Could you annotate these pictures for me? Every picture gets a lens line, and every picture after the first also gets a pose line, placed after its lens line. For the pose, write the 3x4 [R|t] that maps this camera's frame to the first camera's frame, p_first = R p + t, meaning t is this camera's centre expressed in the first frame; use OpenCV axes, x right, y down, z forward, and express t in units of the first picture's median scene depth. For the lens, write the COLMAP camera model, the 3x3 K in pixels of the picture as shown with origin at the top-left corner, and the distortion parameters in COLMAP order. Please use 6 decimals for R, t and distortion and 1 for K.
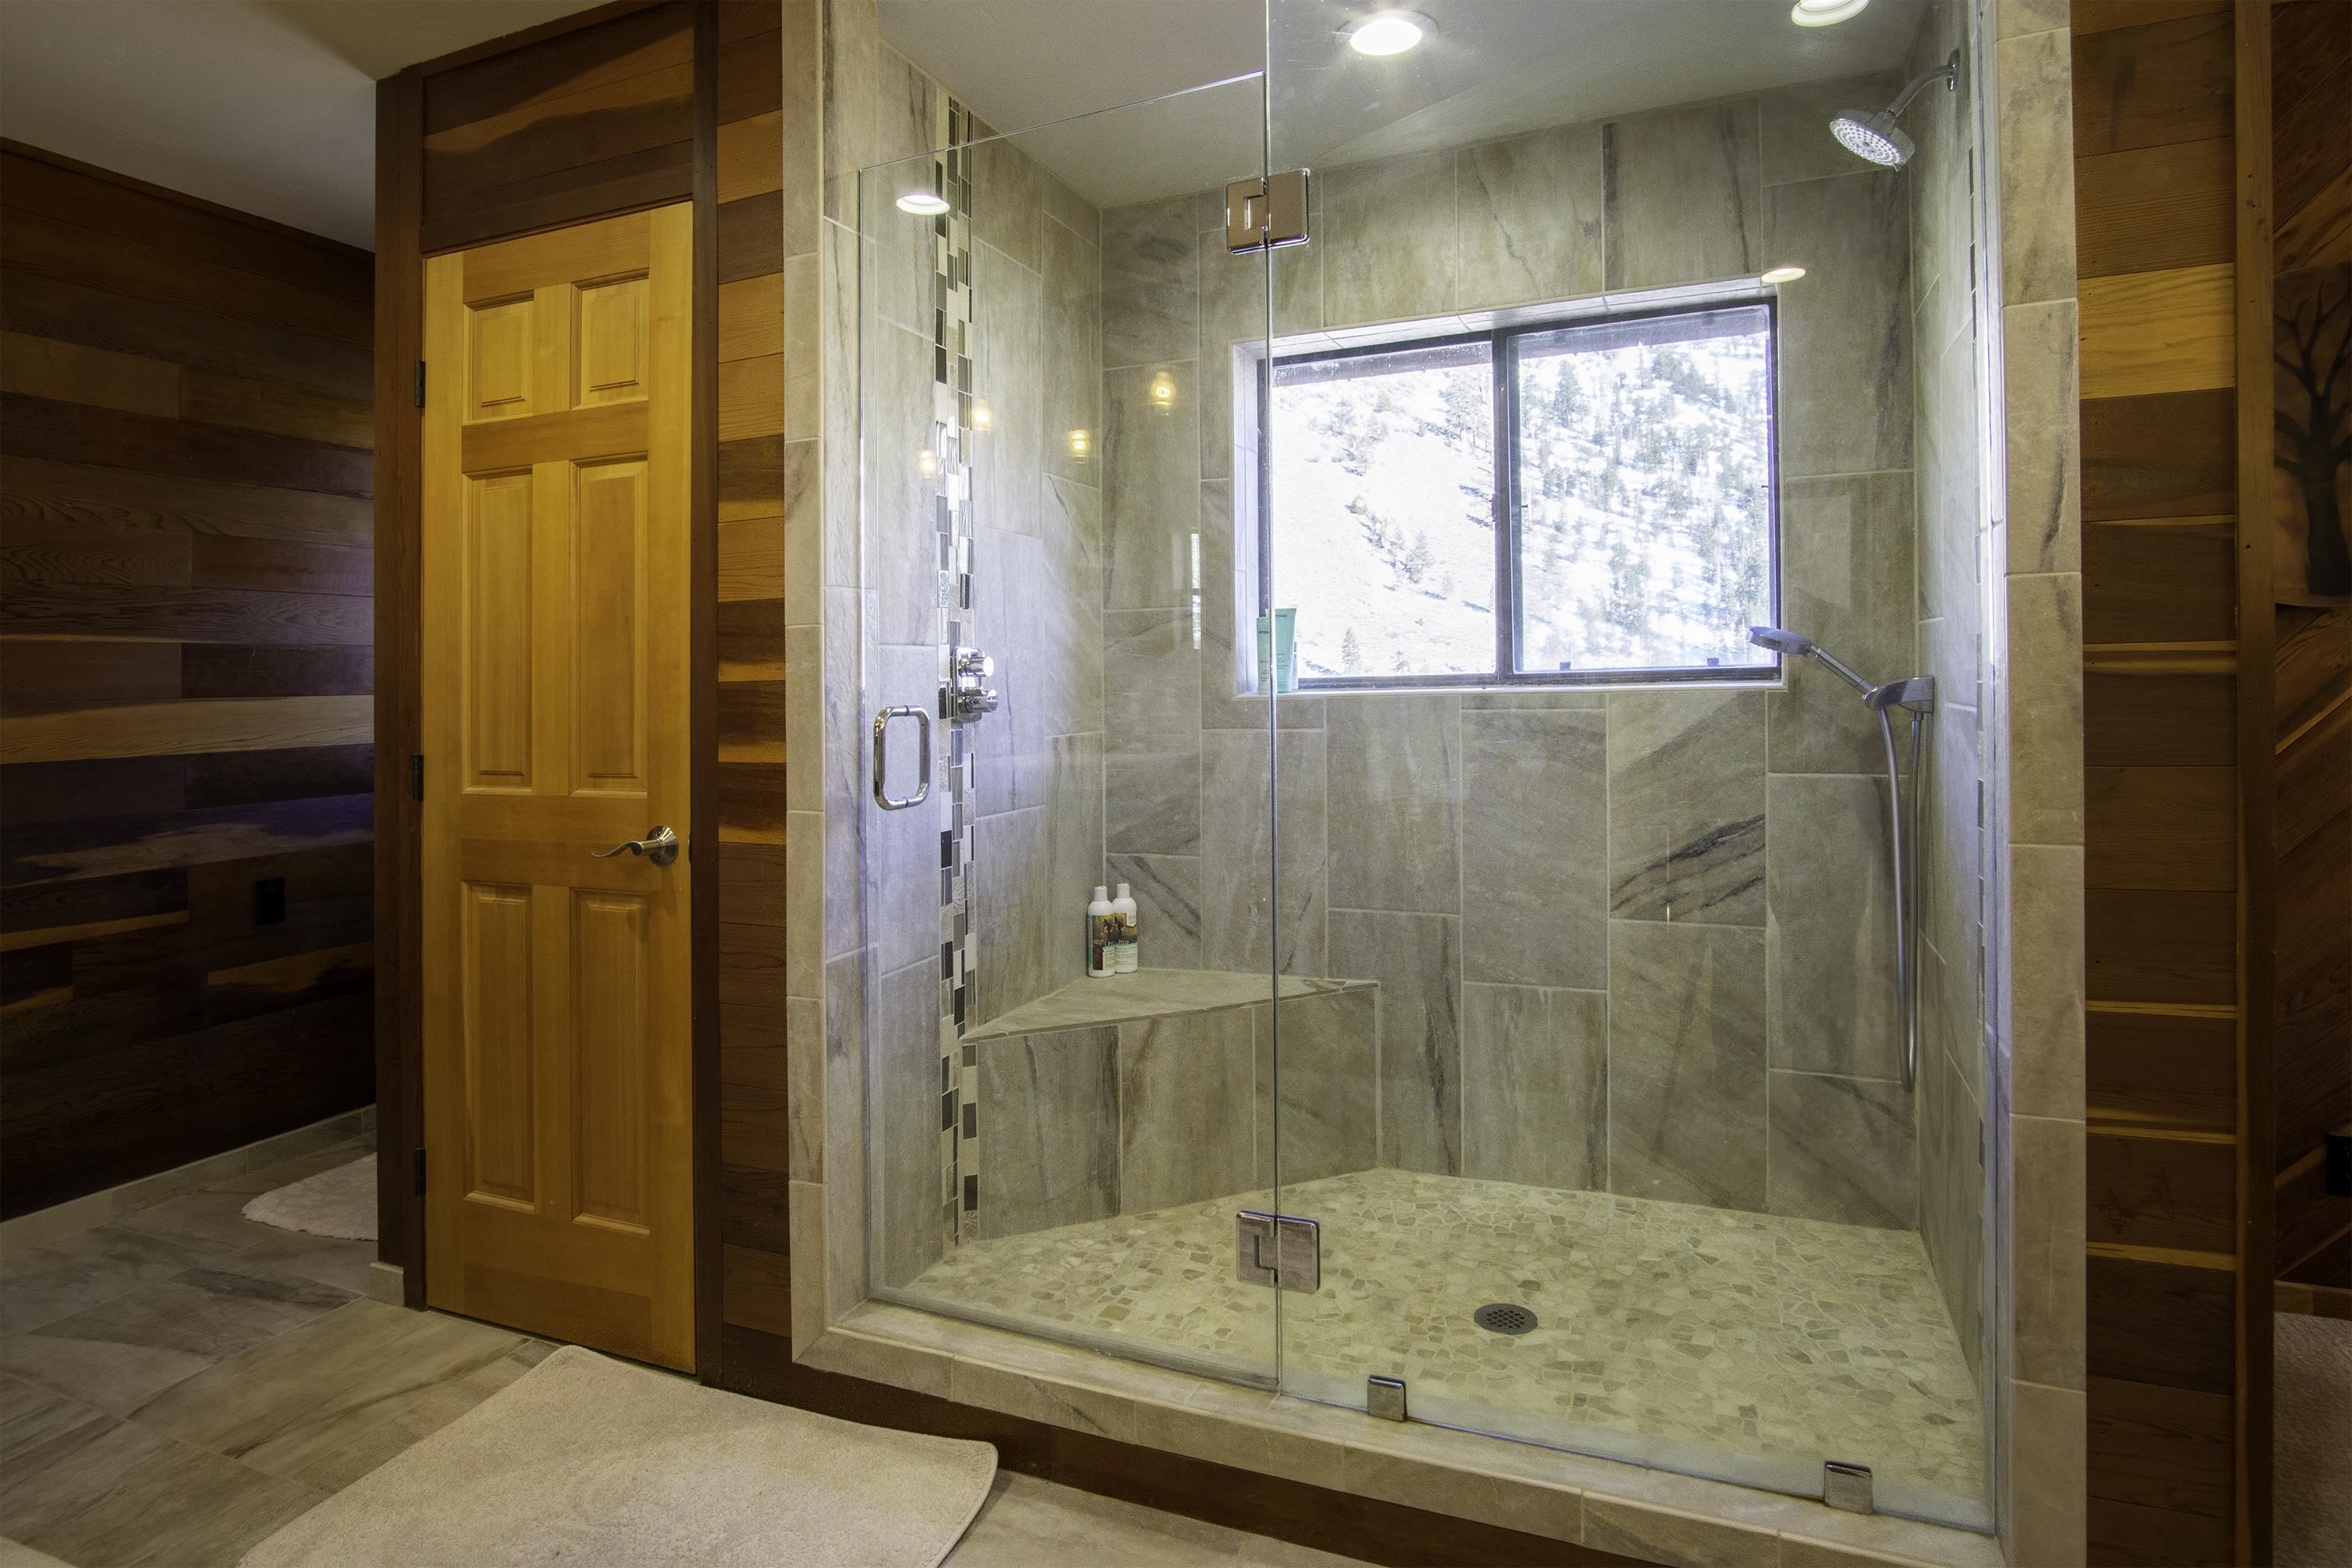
lens RADIAL K [[1313.1, 0, 1182.3], [0, 1313.1, 722.3], [0, 0, 1]] dist [-0.044598, 0.012174]
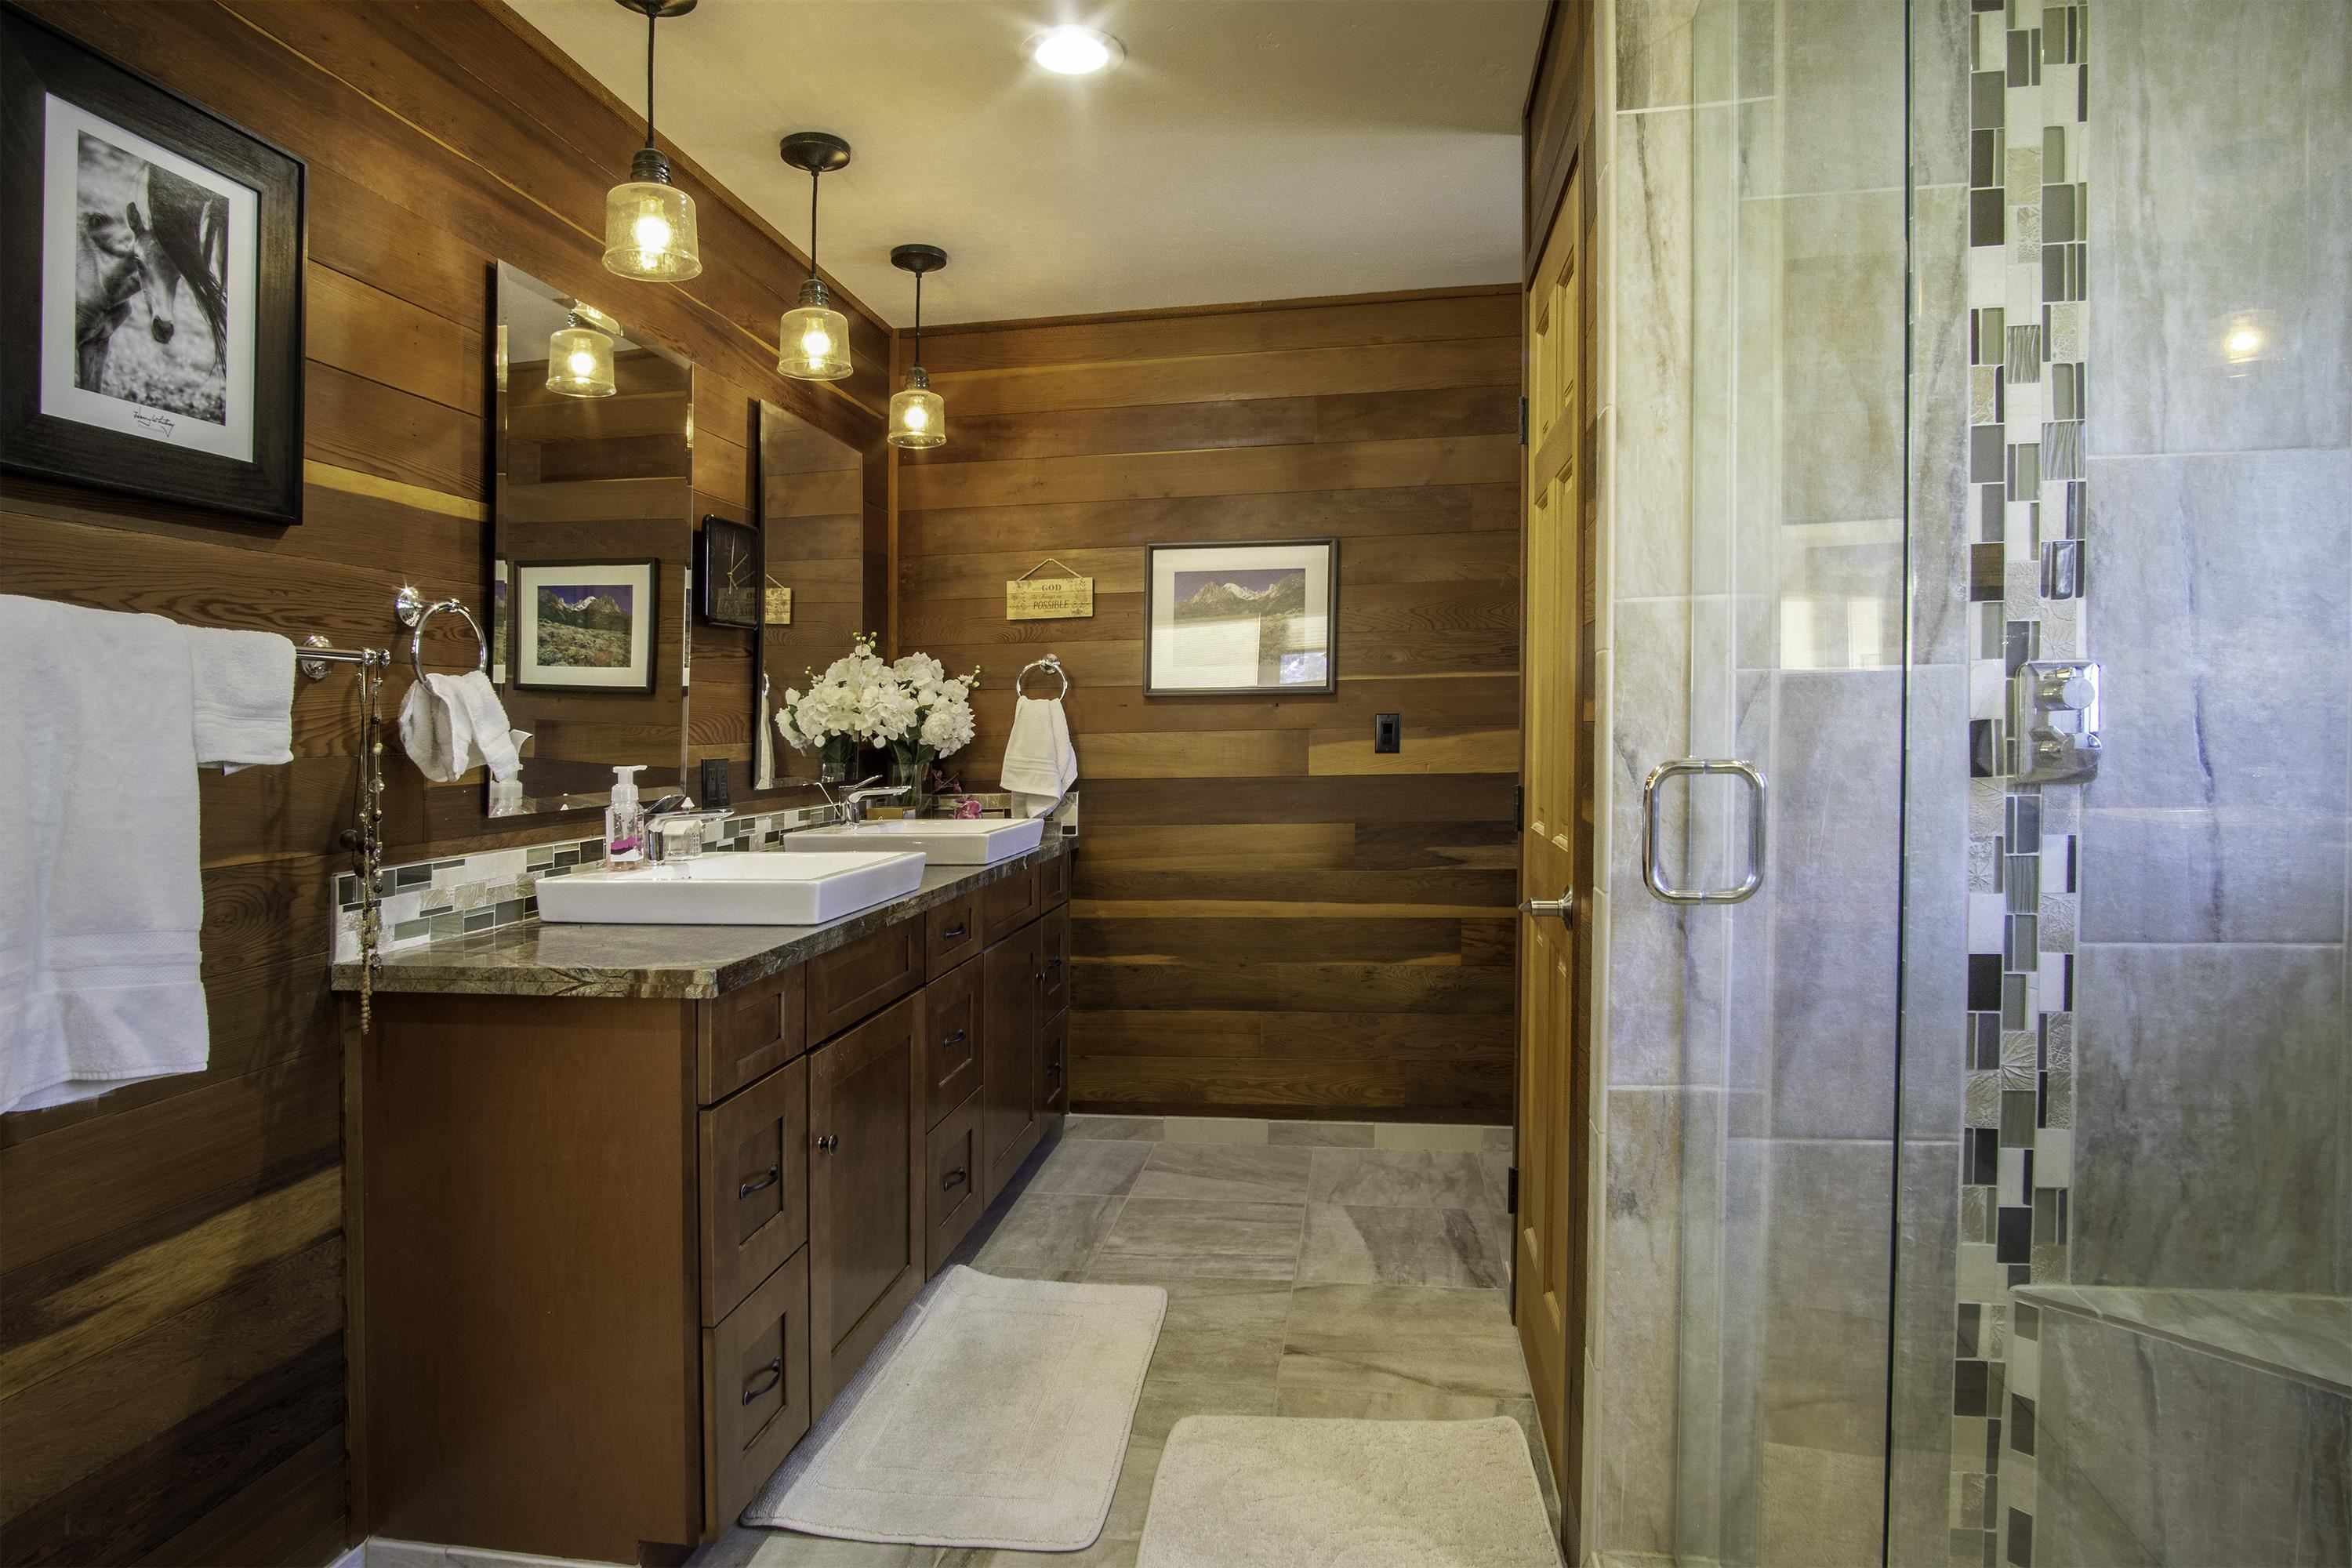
lens RADIAL K [[1300.8, 0, 1101.1], [0, 1300.8, 744.7], [0, 0, 1]] dist [-0.028810, 0.000536]
pose [[0.207984, 0.025917, -0.977789, 0.336619], [-0.011662, 0.999644, 0.024016, -0.028029], [0.978063, 0.006408, 0.208212, 0.455002]]
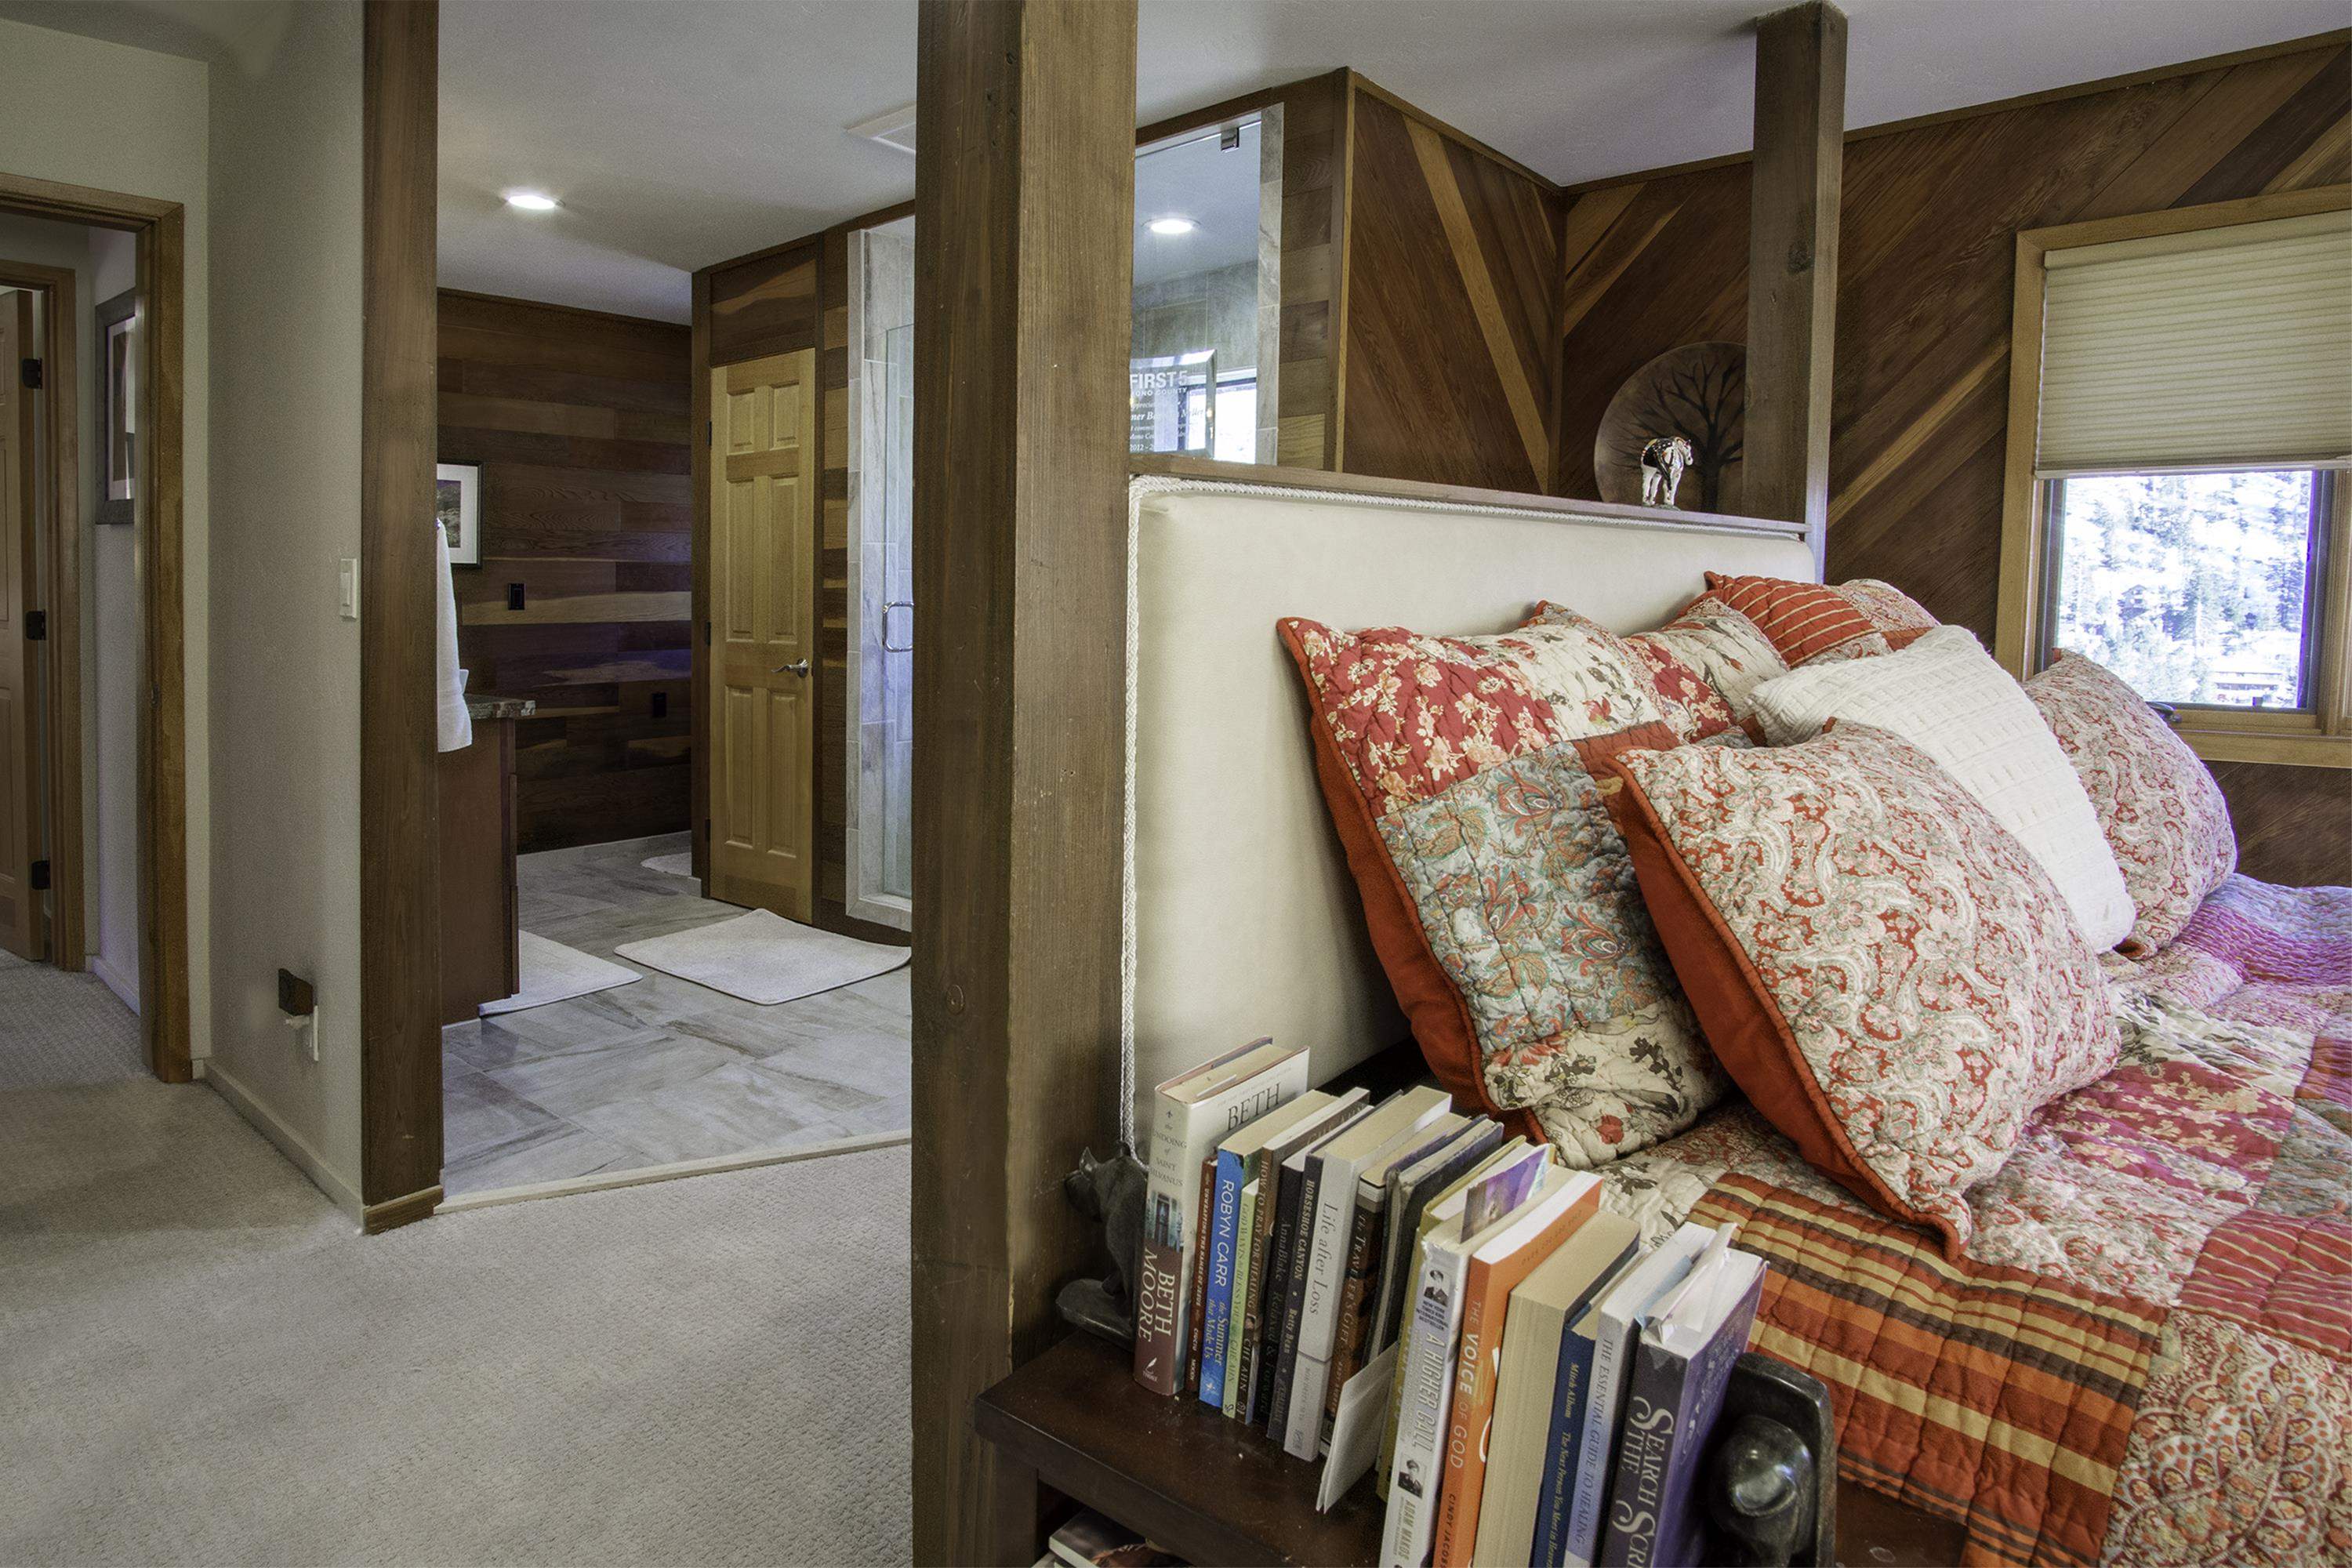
lens RADIAL K [[1300.8, 0, 1101.1], [0, 1300.8, 744.7], [0, 0, 1]] dist [-0.028810, 0.000536]
pose [[0.943136, 0.057740, -0.327353, 0.638644], [-0.029730, 0.995504, 0.089935, 0.015332], [0.331074, -0.075088, 0.940612, -0.686992]]
